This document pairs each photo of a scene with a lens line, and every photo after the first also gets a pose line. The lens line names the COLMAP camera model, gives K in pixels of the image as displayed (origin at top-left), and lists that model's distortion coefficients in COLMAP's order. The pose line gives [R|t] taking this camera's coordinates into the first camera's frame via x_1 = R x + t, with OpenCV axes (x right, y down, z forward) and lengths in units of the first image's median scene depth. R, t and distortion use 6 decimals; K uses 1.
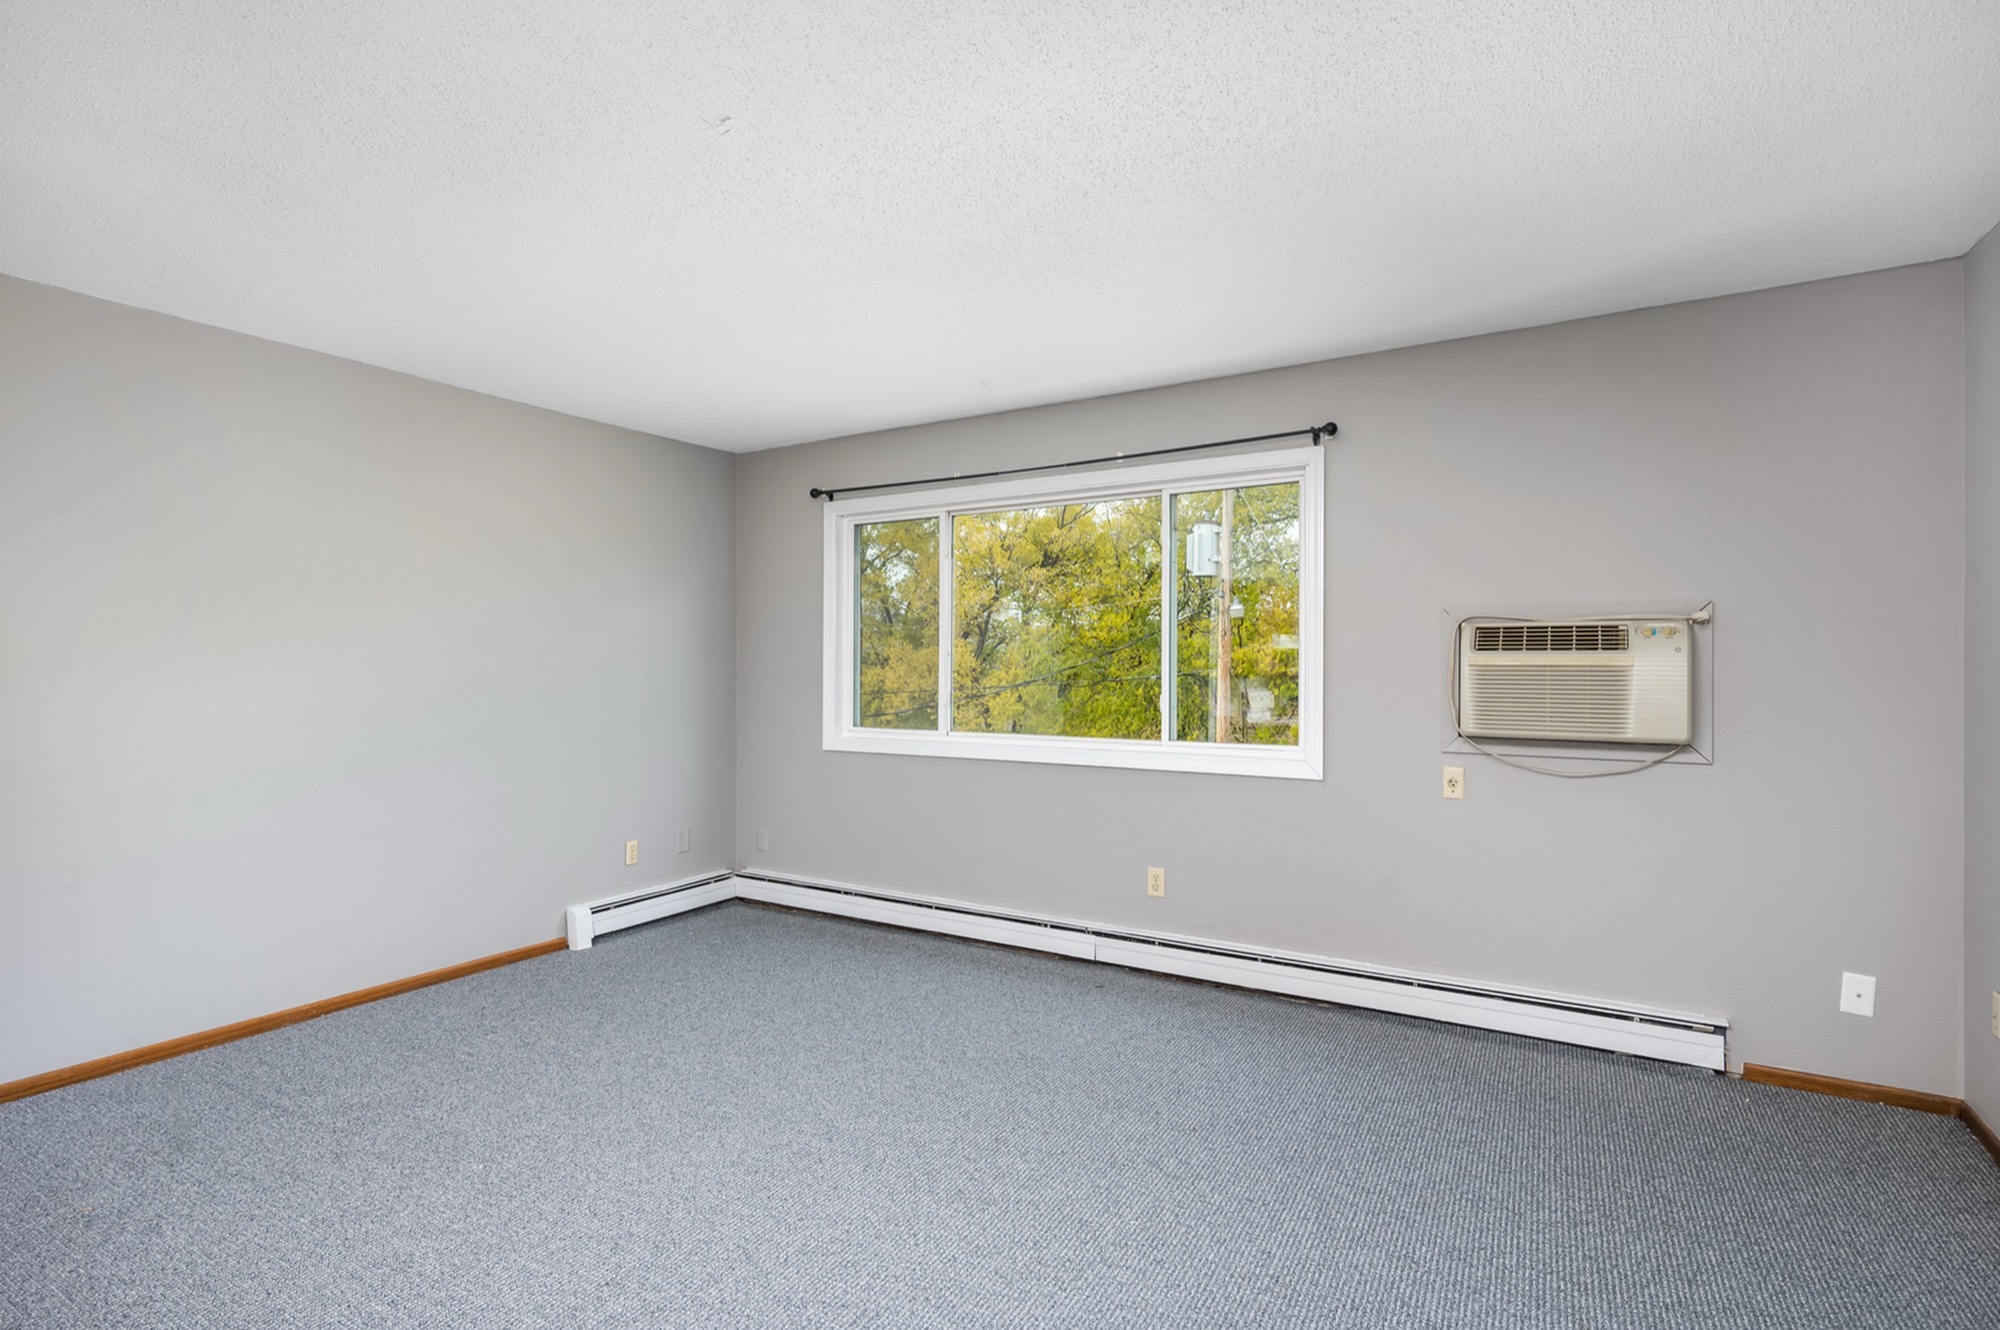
lens RADIAL K [[917.6, 0, 1000.0], [0, 917.6, 665.0], [0, 0, 1]] dist [0.000139, -0.000088]
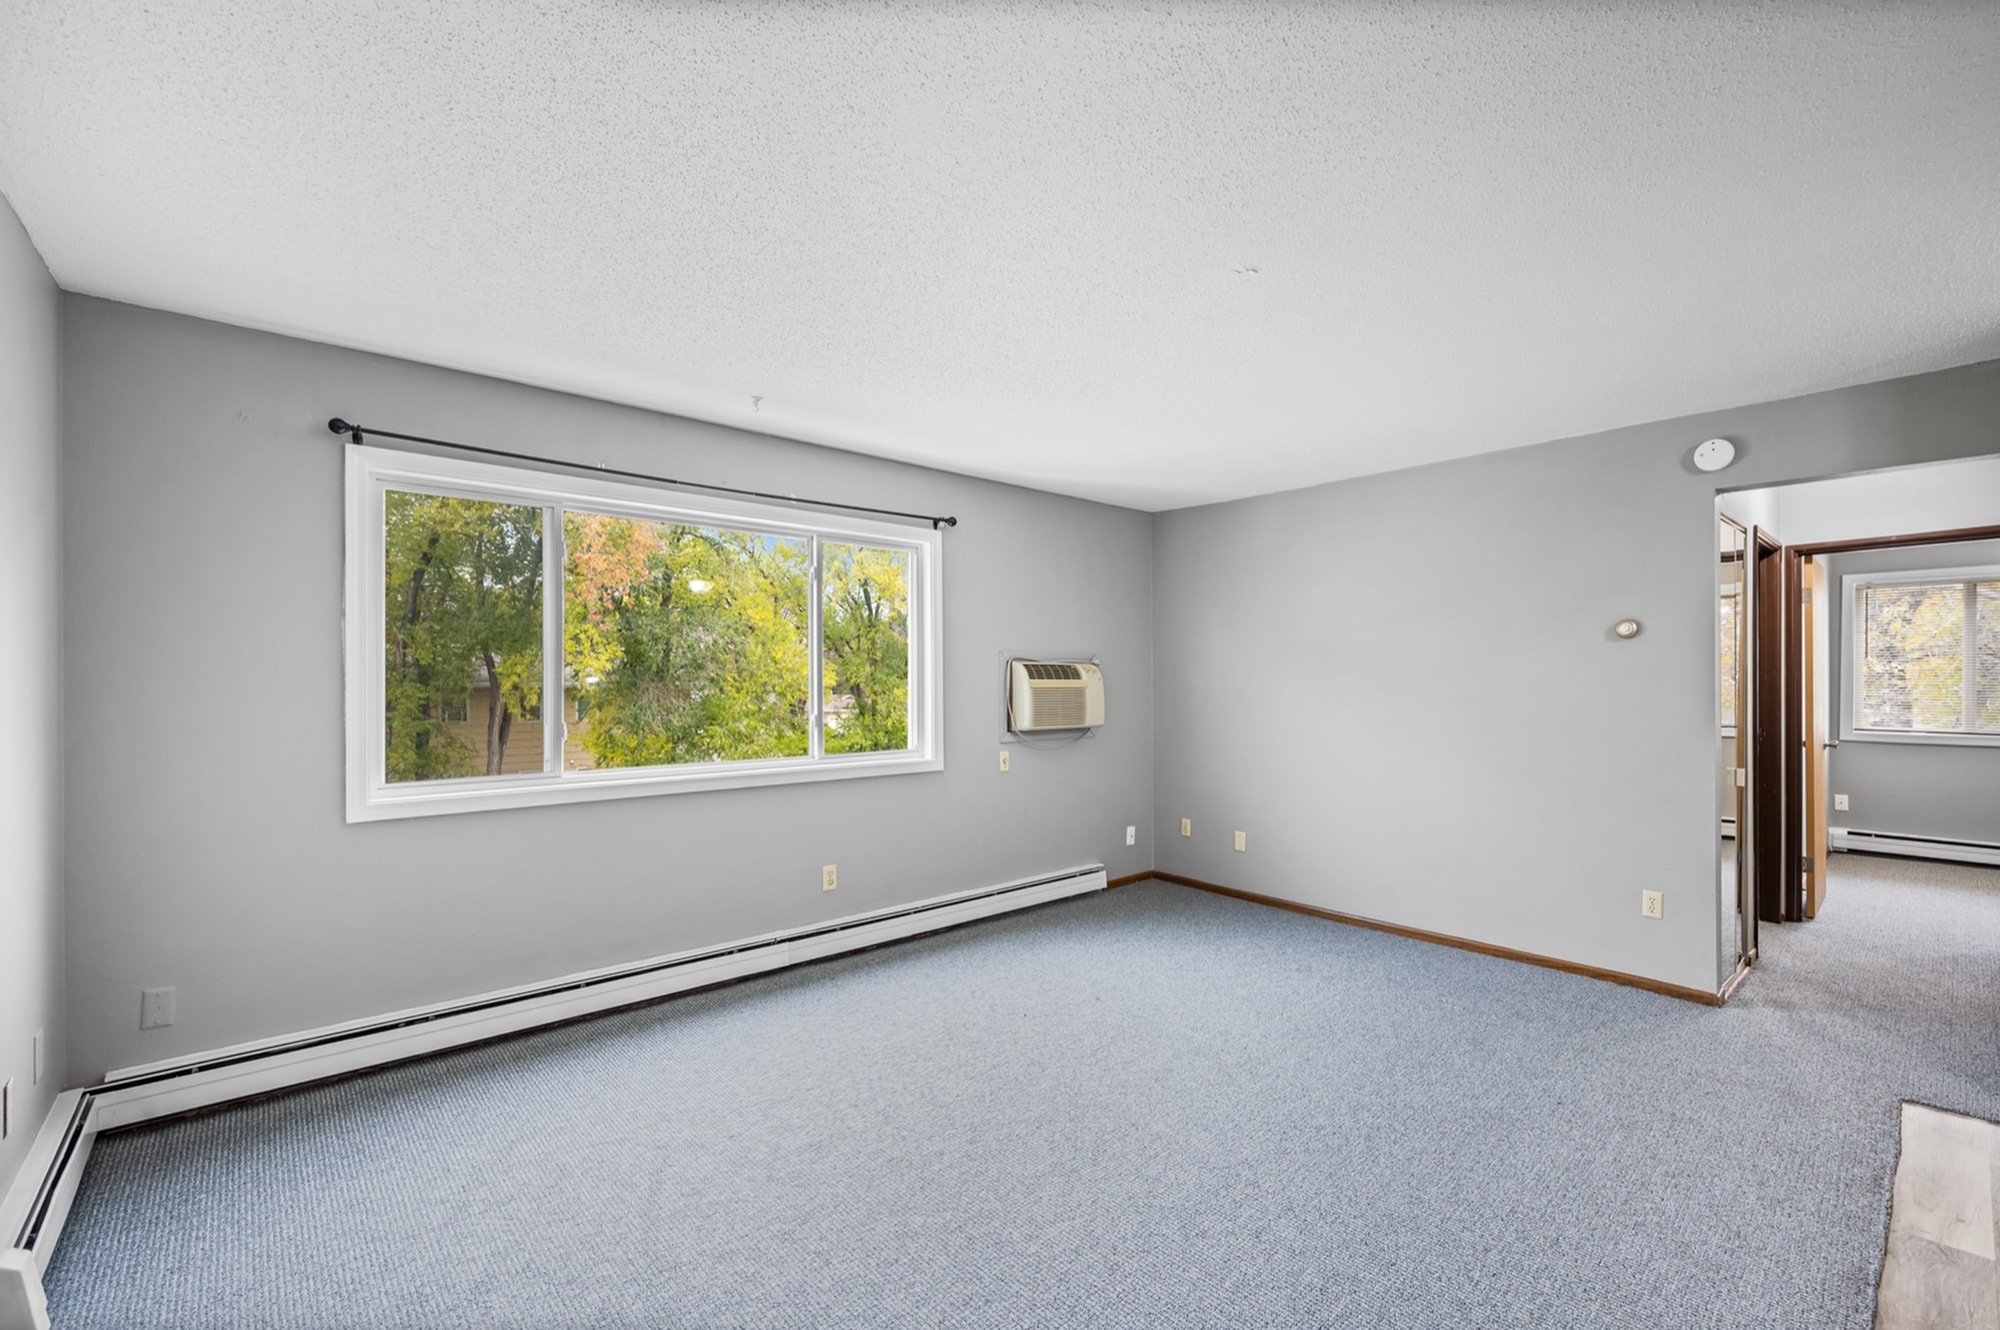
lens RADIAL K [[857.8, 0, 1004.6], [0, 857.8, 687.9], [0, 0, 1]] dist [0.000238, 0.000019]
pose [[0.309817, -0.002224, 0.950794, -0.701903], [0.007512, 0.999972, -0.000108, 0.000648], [-0.950767, 0.007176, 0.309825, 0.409905]]
